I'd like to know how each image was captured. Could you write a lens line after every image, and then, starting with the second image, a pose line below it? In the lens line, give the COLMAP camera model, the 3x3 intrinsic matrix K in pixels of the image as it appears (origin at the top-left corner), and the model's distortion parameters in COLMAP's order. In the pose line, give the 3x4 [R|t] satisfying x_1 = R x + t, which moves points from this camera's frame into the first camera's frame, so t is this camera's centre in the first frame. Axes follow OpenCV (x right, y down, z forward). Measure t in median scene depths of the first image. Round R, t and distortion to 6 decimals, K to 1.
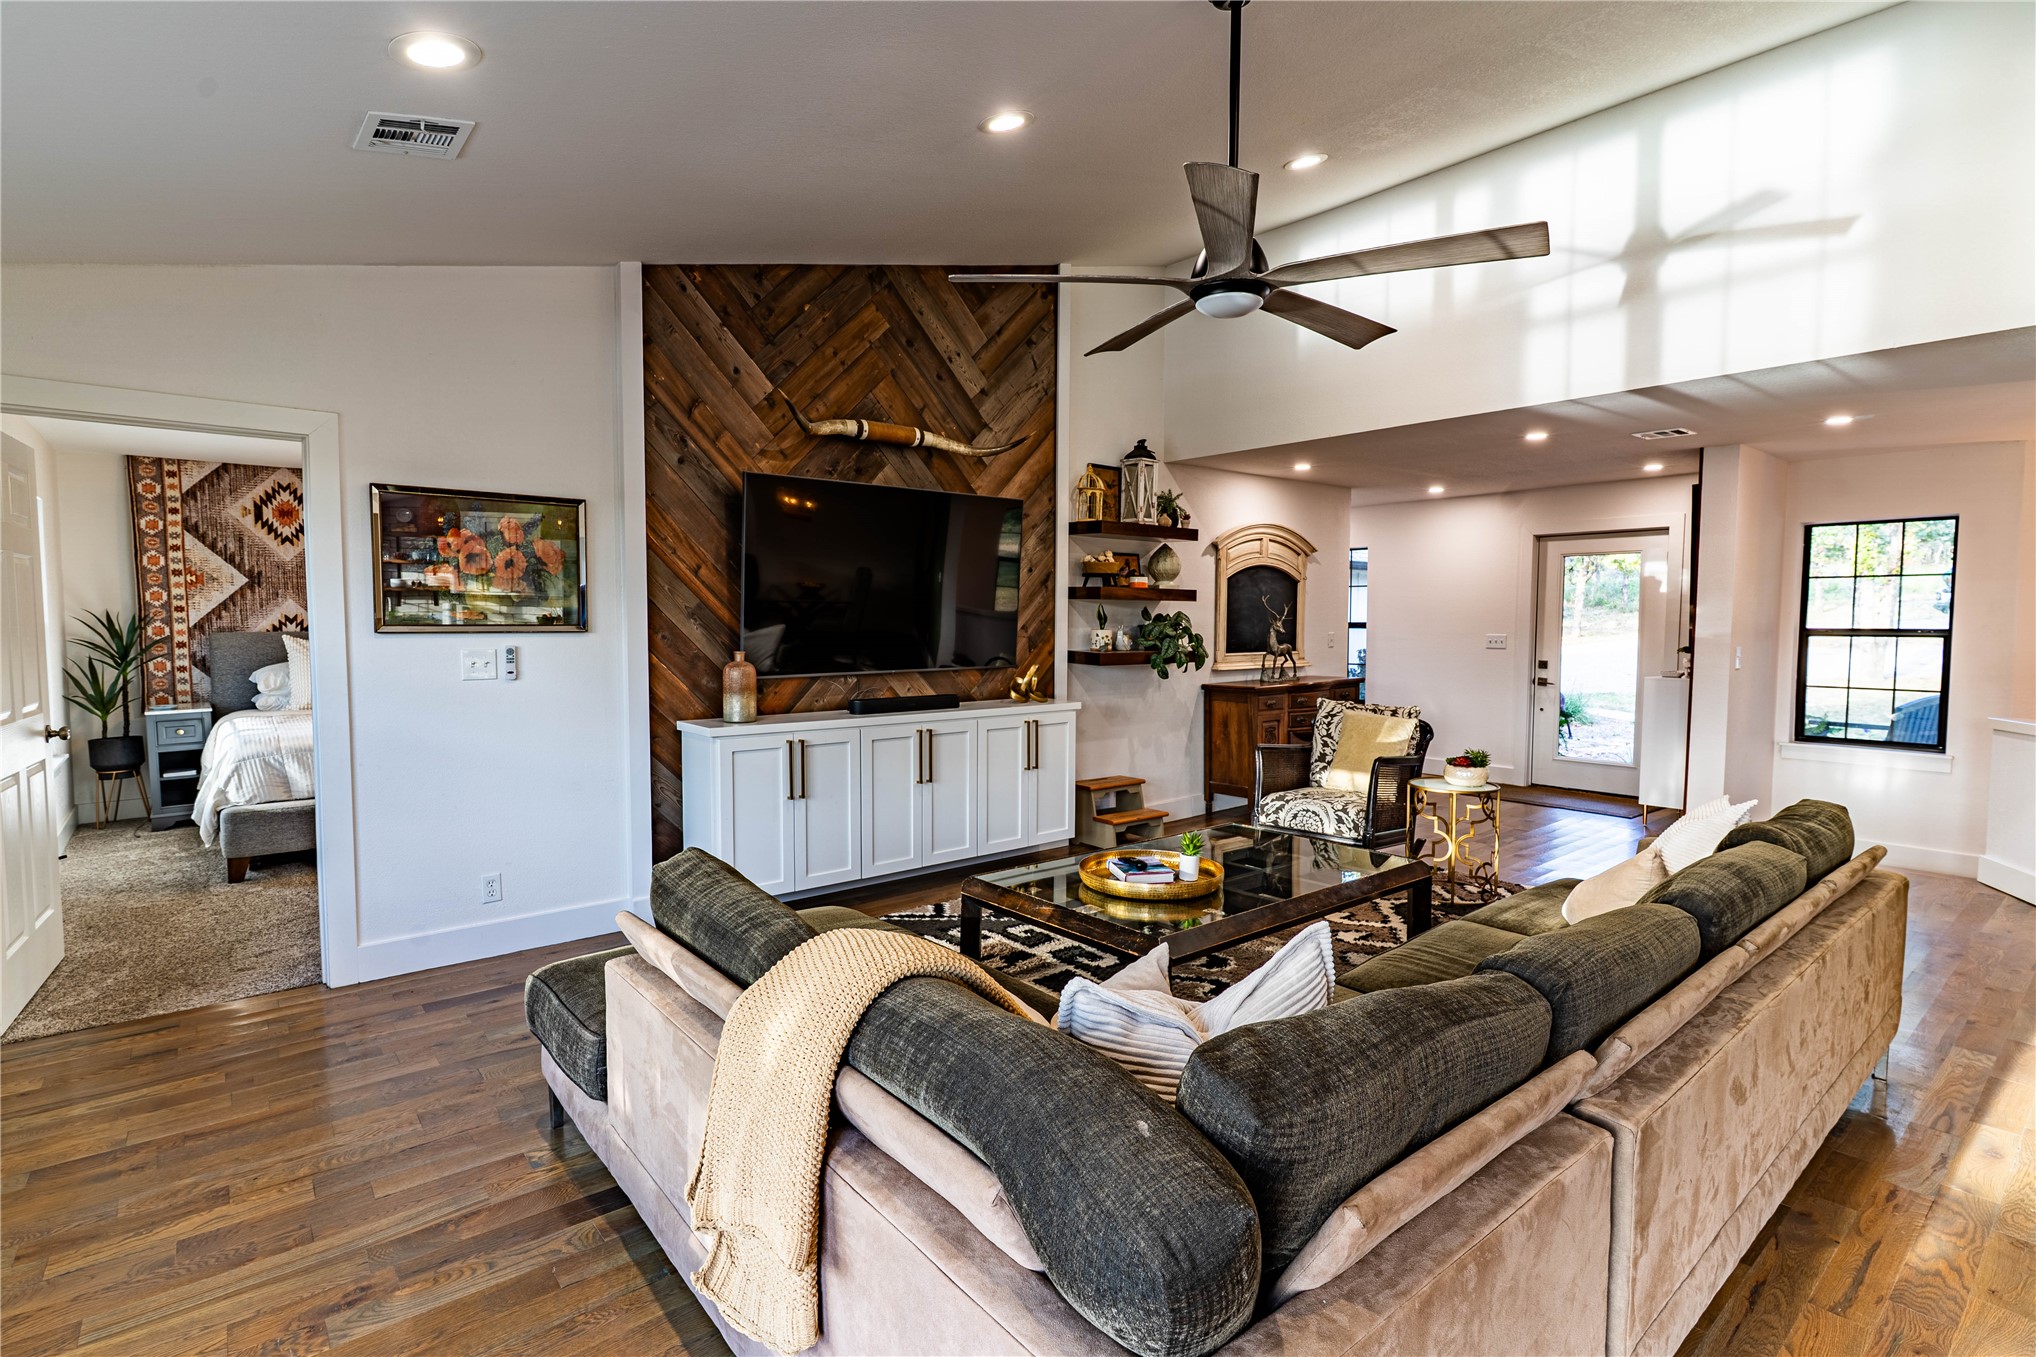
lens RADIAL K [[966.4, 0, 1017.9], [0, 966.4, 669.0], [0, 0, 1]] dist [-0.003111, -0.000964]
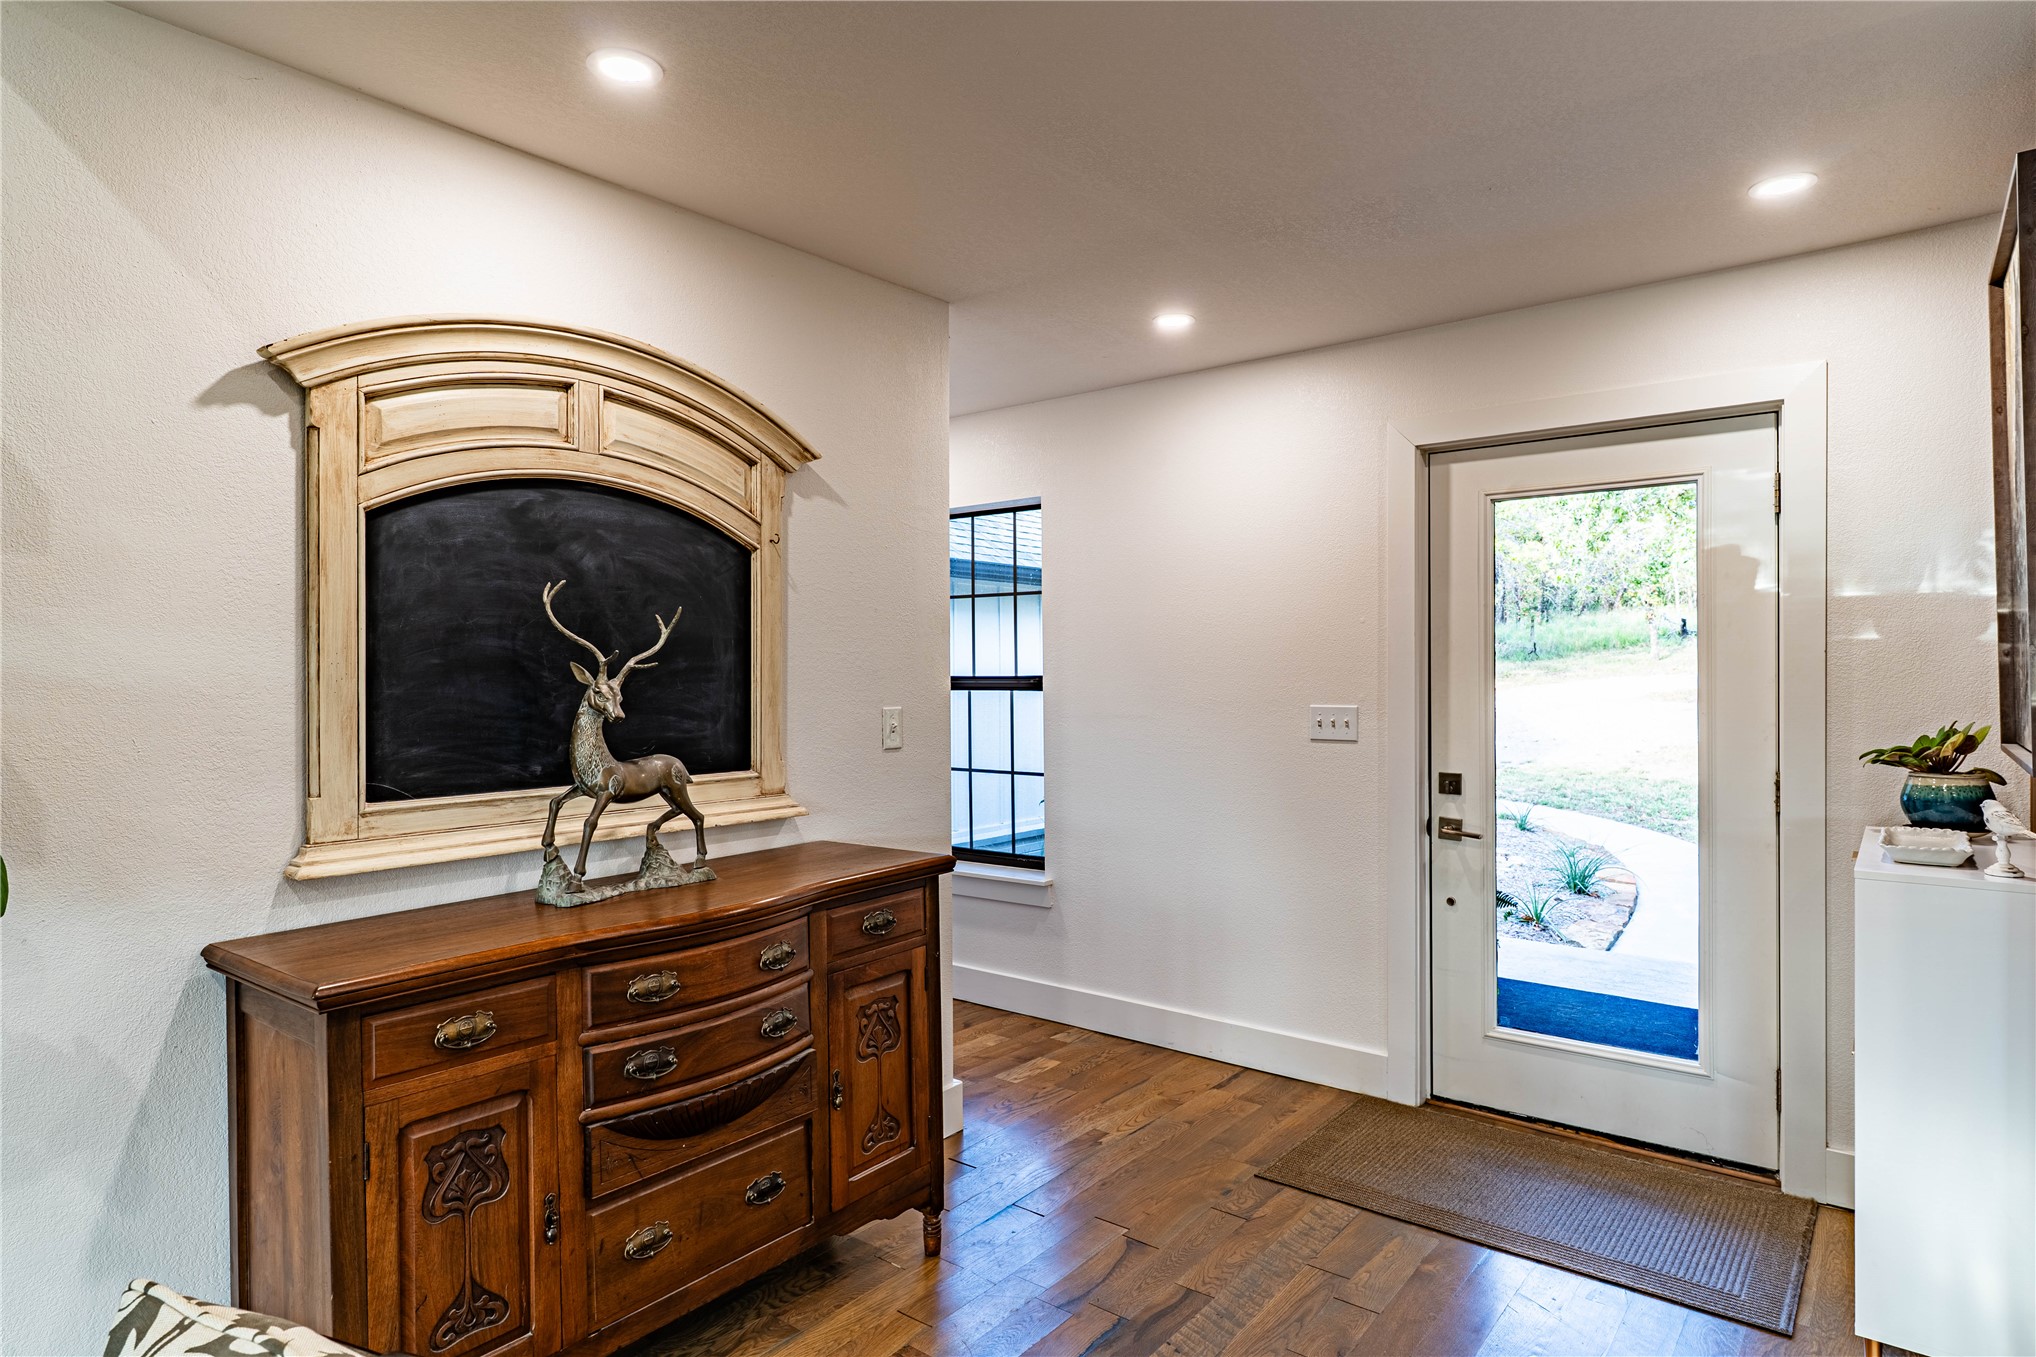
lens RADIAL K [[1148.5, 0, 1023.0], [0, 1148.5, 676.0], [0, 0, 1]] dist [0.002523, 0.000252]
pose [[0.977025, -0.008739, 0.212945, 0.373427], [0.019205, 0.998704, -0.047128, -0.037641], [-0.212258, 0.050134, 0.975927, 0.779452]]
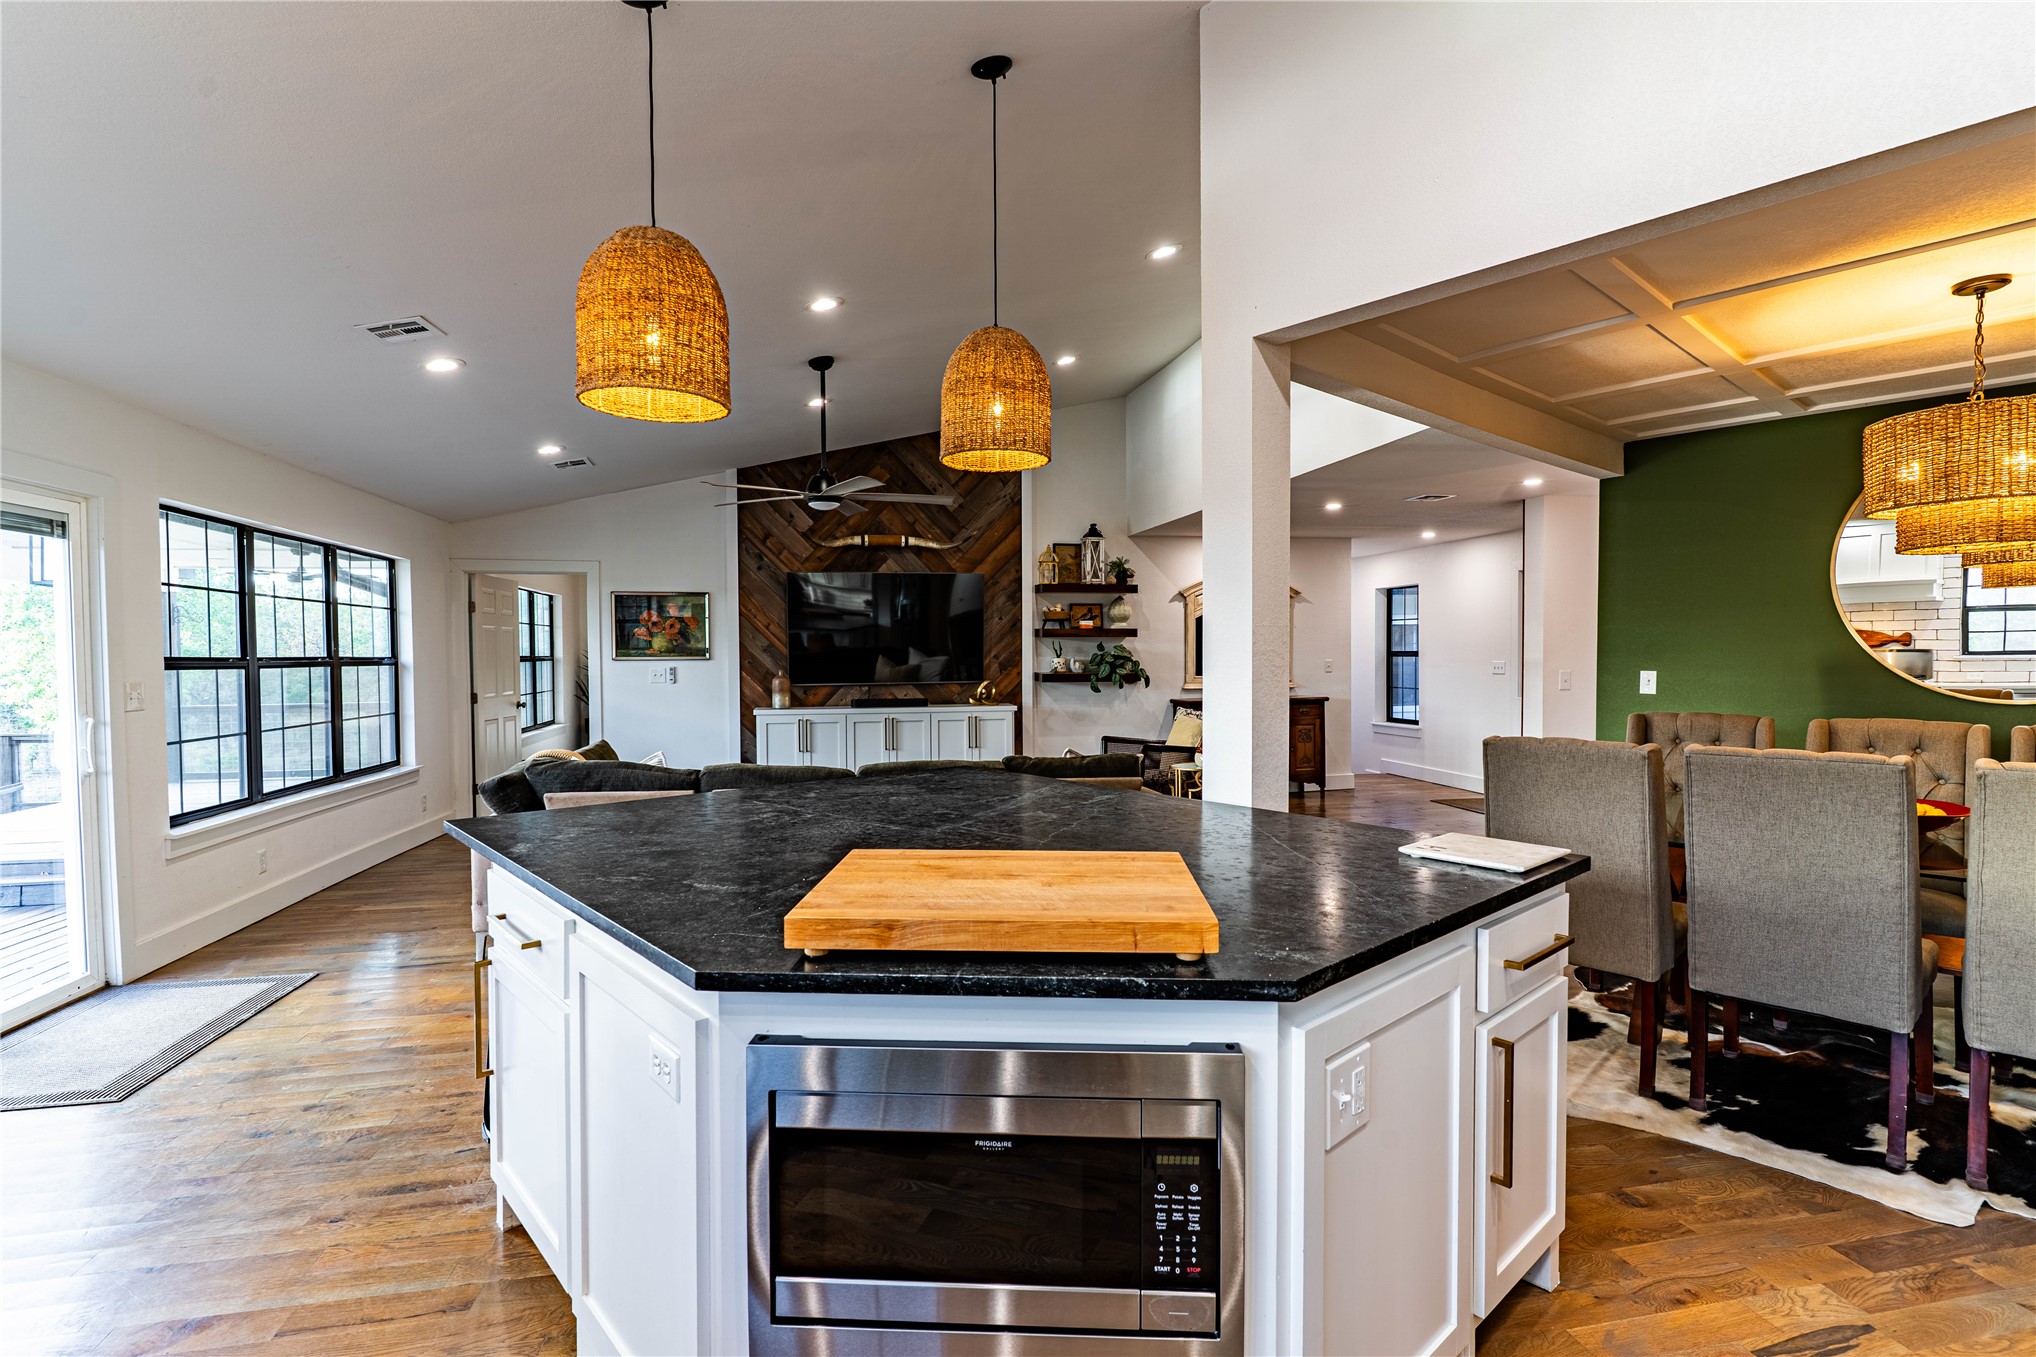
lens RADIAL K [[966.4, 0, 1020.4], [0, 966.4, 673.7], [0, 0, 1]] dist [-0.003111, -0.000964]
pose [[0.888740, -0.000893, -0.458410, 0.703783], [-0.014493, 0.999443, -0.030045, 0.027168], [0.458182, 0.033346, 0.888233, -0.309620]]
